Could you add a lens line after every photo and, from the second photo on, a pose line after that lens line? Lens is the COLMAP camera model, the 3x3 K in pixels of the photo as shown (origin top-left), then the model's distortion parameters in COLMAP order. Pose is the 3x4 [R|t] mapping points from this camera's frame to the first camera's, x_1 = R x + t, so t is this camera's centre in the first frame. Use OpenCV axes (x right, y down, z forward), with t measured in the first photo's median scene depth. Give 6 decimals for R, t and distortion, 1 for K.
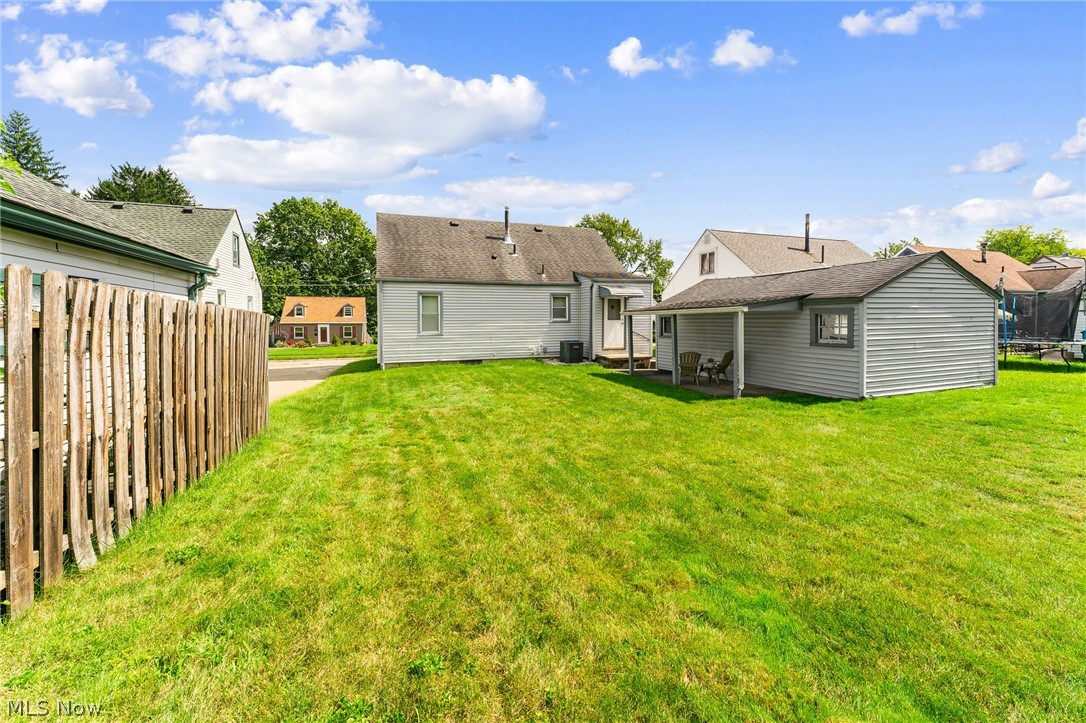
lens RADIAL K [[454.1, 0, 543.4], [0, 454.1, 320.7], [0, 0, 1]] dist [0.000571, 0.000071]
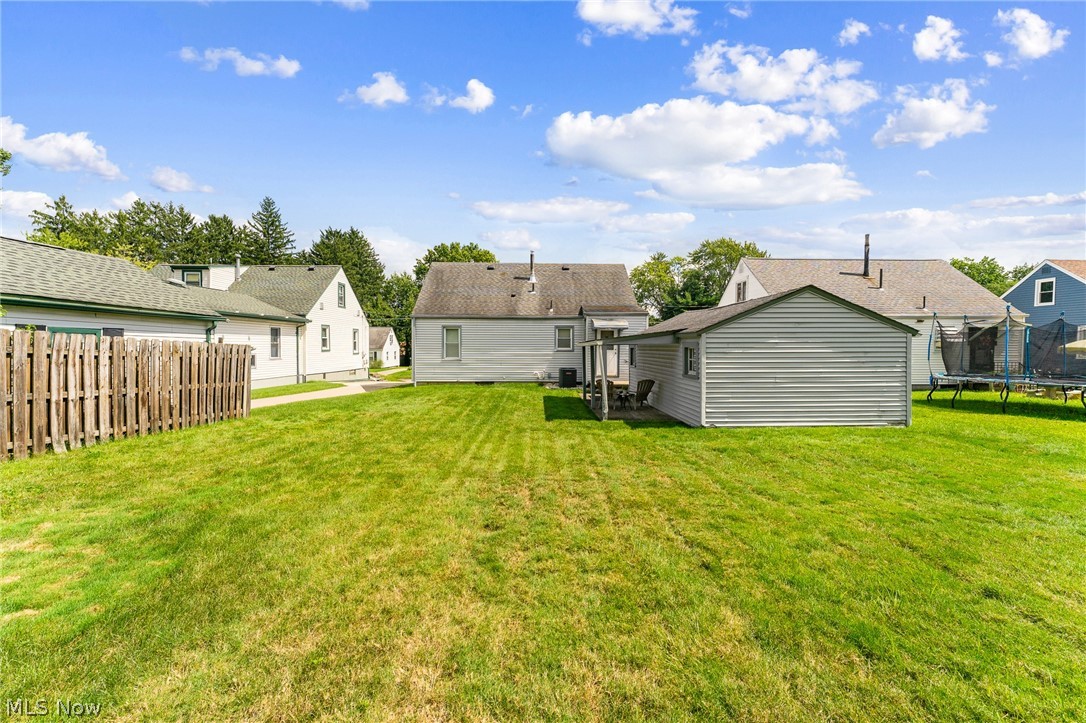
lens RADIAL K [[449.0, 0, 549.0], [0, 449.0, 347.9], [0, 0, 1]] dist [0.000537, 0.000048]
pose [[0.941585, 0.009776, -0.336632, 0.393130], [-0.009562, 0.999952, 0.002294, -0.007590], [0.336638, 0.001059, 0.941633, -0.065037]]
